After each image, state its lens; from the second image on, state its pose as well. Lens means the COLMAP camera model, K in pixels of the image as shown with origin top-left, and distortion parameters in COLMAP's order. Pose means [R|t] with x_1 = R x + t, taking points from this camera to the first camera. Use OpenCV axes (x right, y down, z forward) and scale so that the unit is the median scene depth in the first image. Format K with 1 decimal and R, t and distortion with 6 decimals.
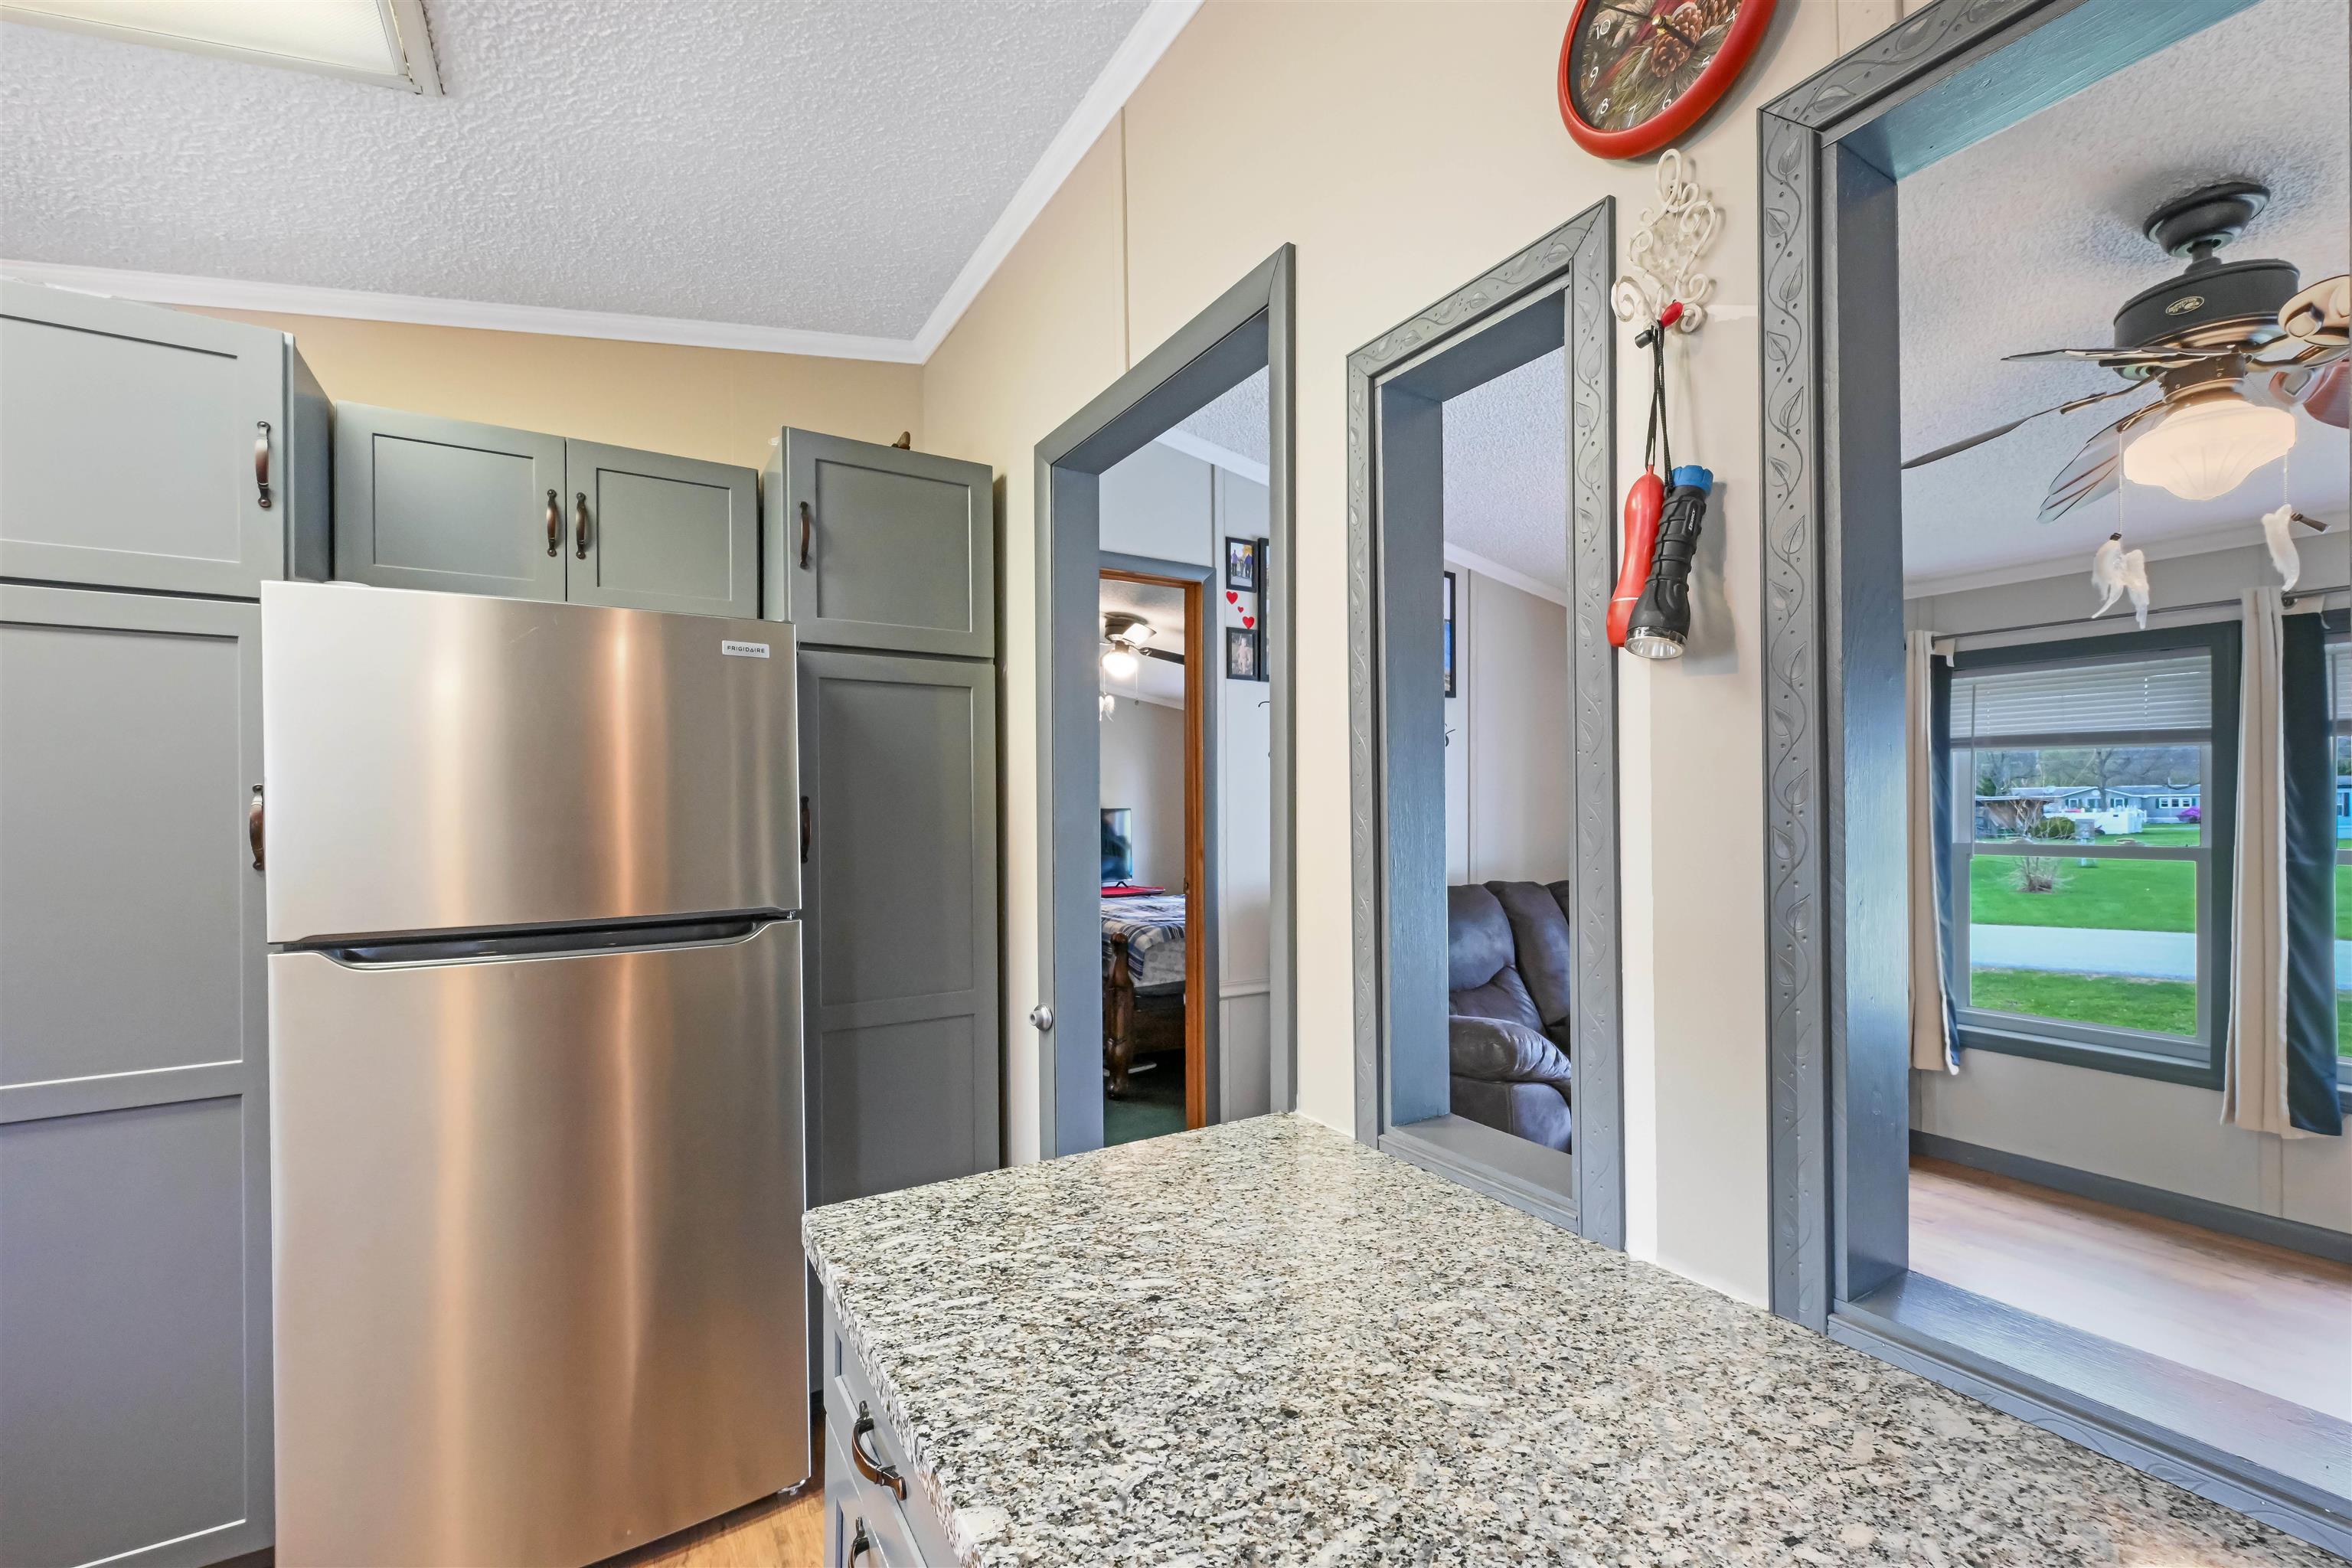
lens RADIAL K [[957.6, 0, 1178.1], [0, 957.6, 808.4], [0, 0, 1]] dist [-0.000731, -0.000118]
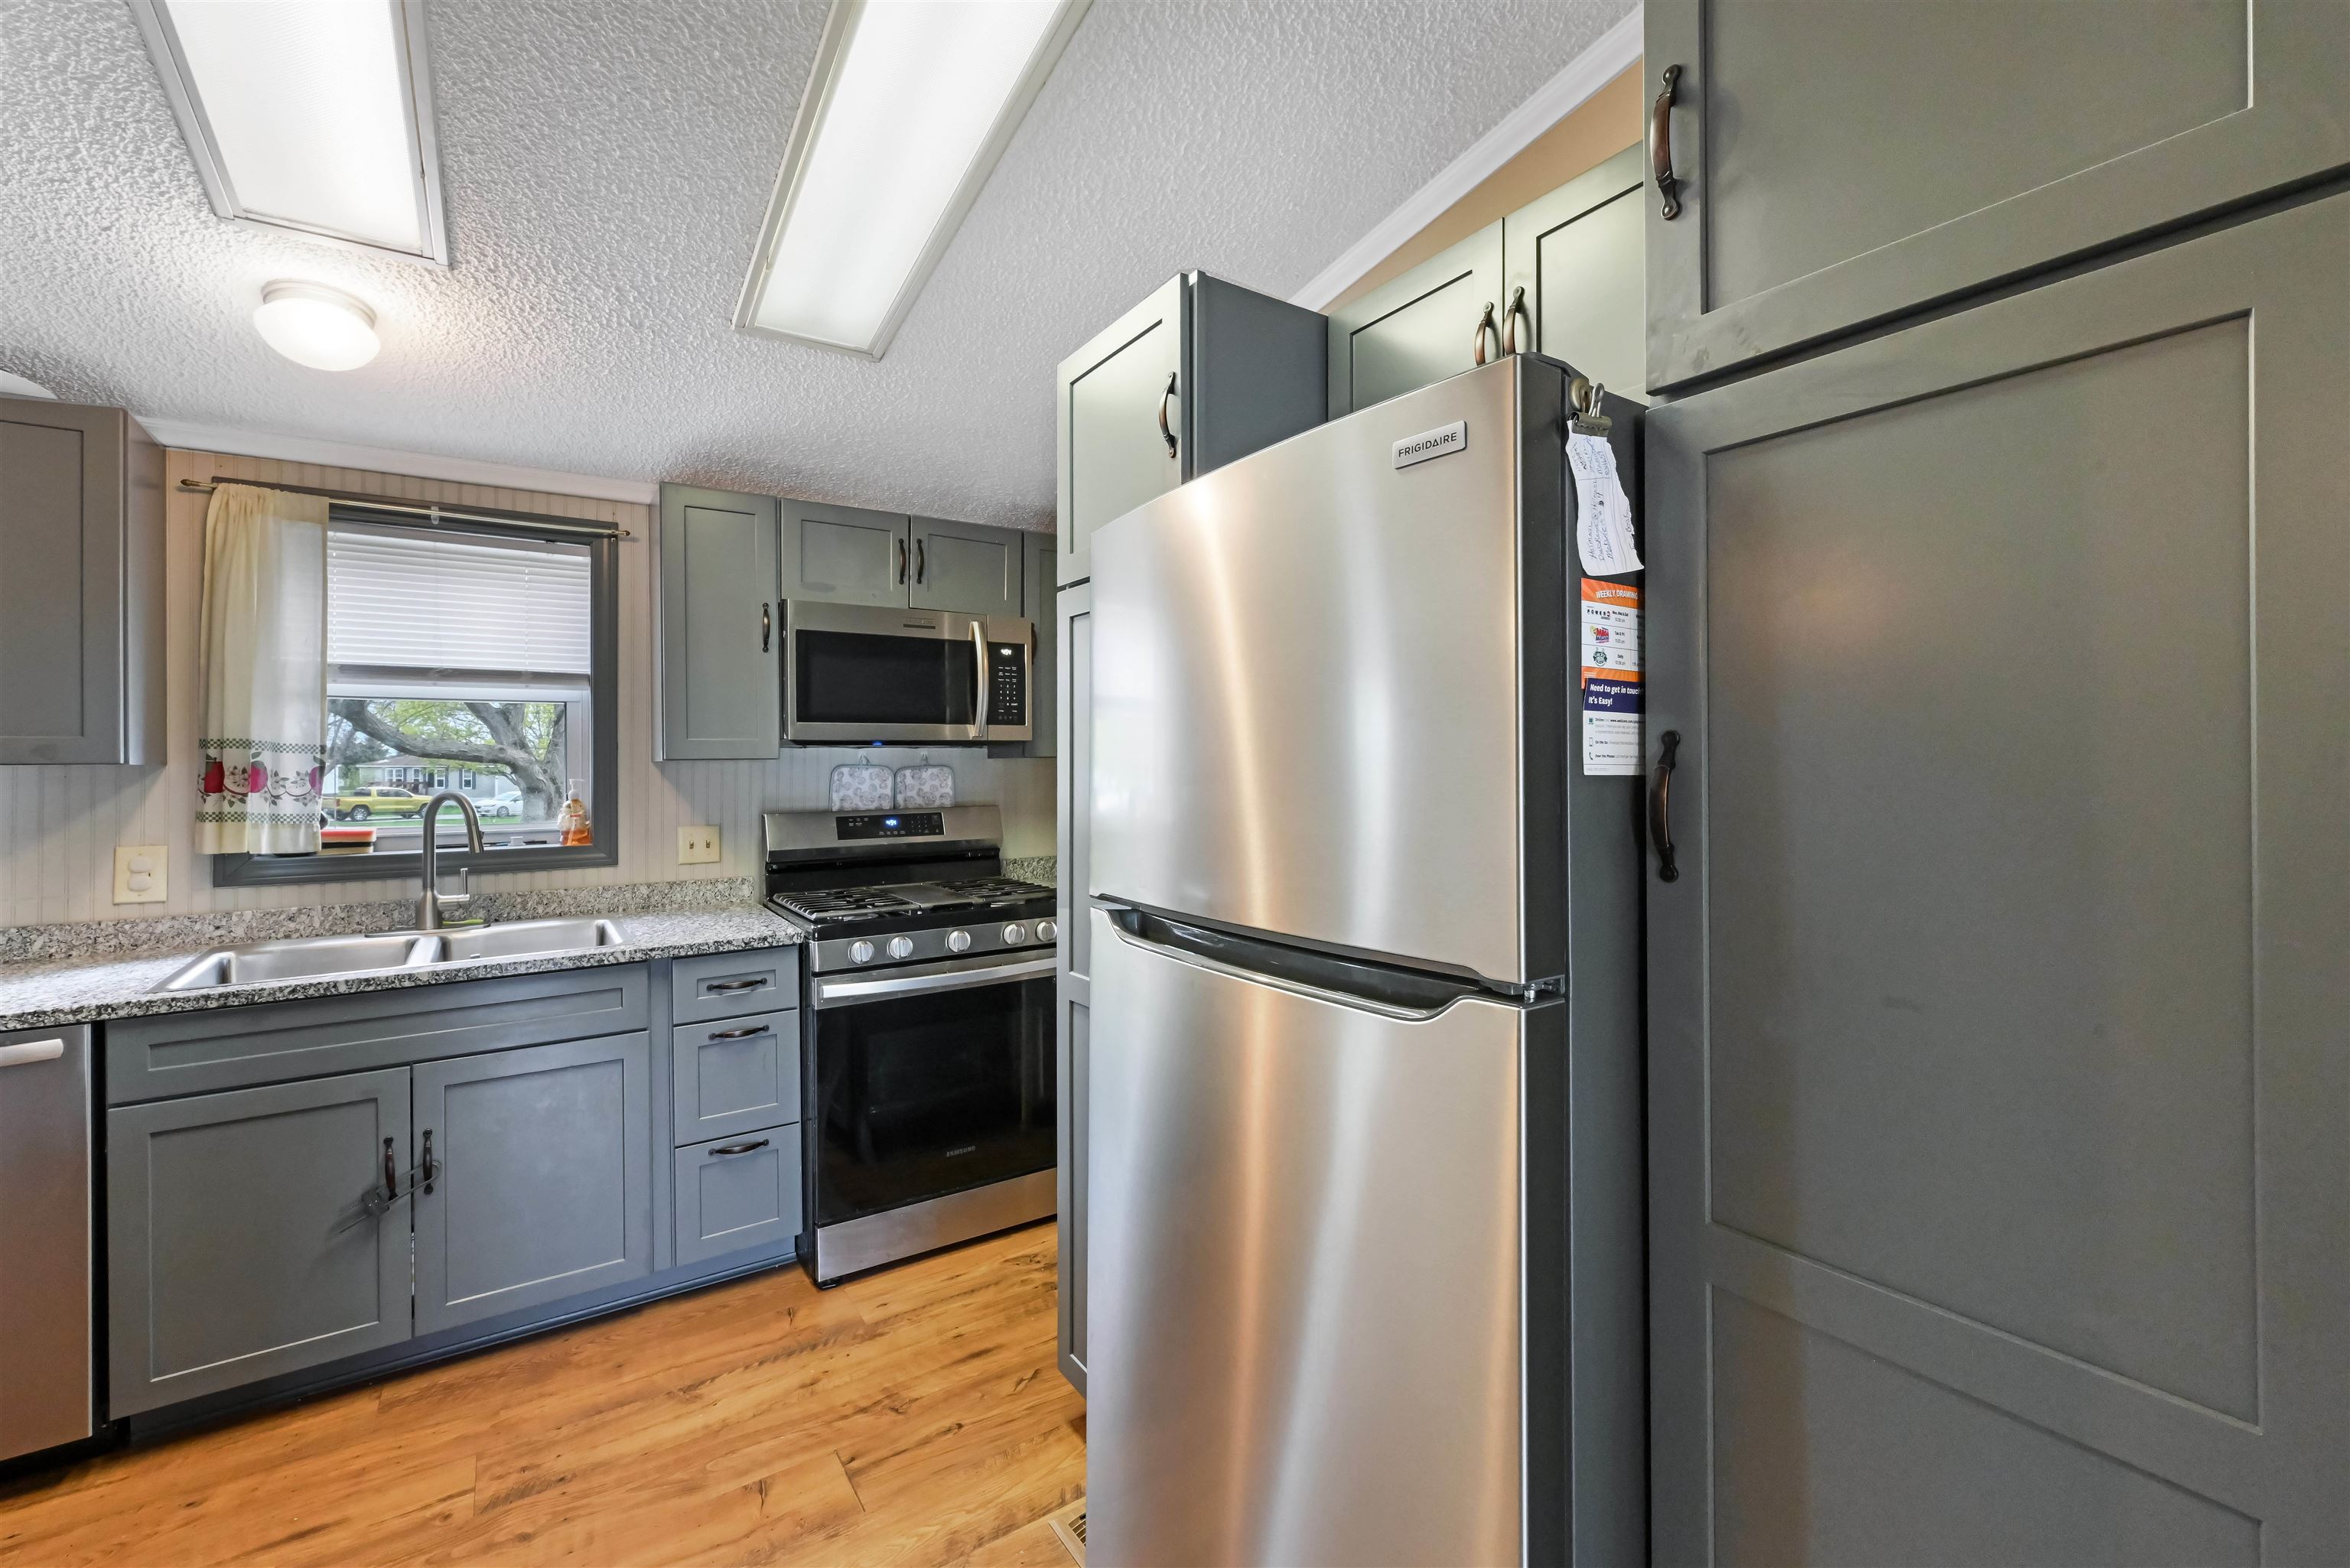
lens RADIAL K [[990.4, 0, 1174.1], [0, 990.4, 748.0], [0, 0, 1]] dist [0.001579, 0.000239]
pose [[0.037916, -0.008590, -0.999244, 0.045872], [0.009257, 0.999923, -0.008244, -0.002617], [0.999238, -0.008937, 0.037993, 0.562067]]
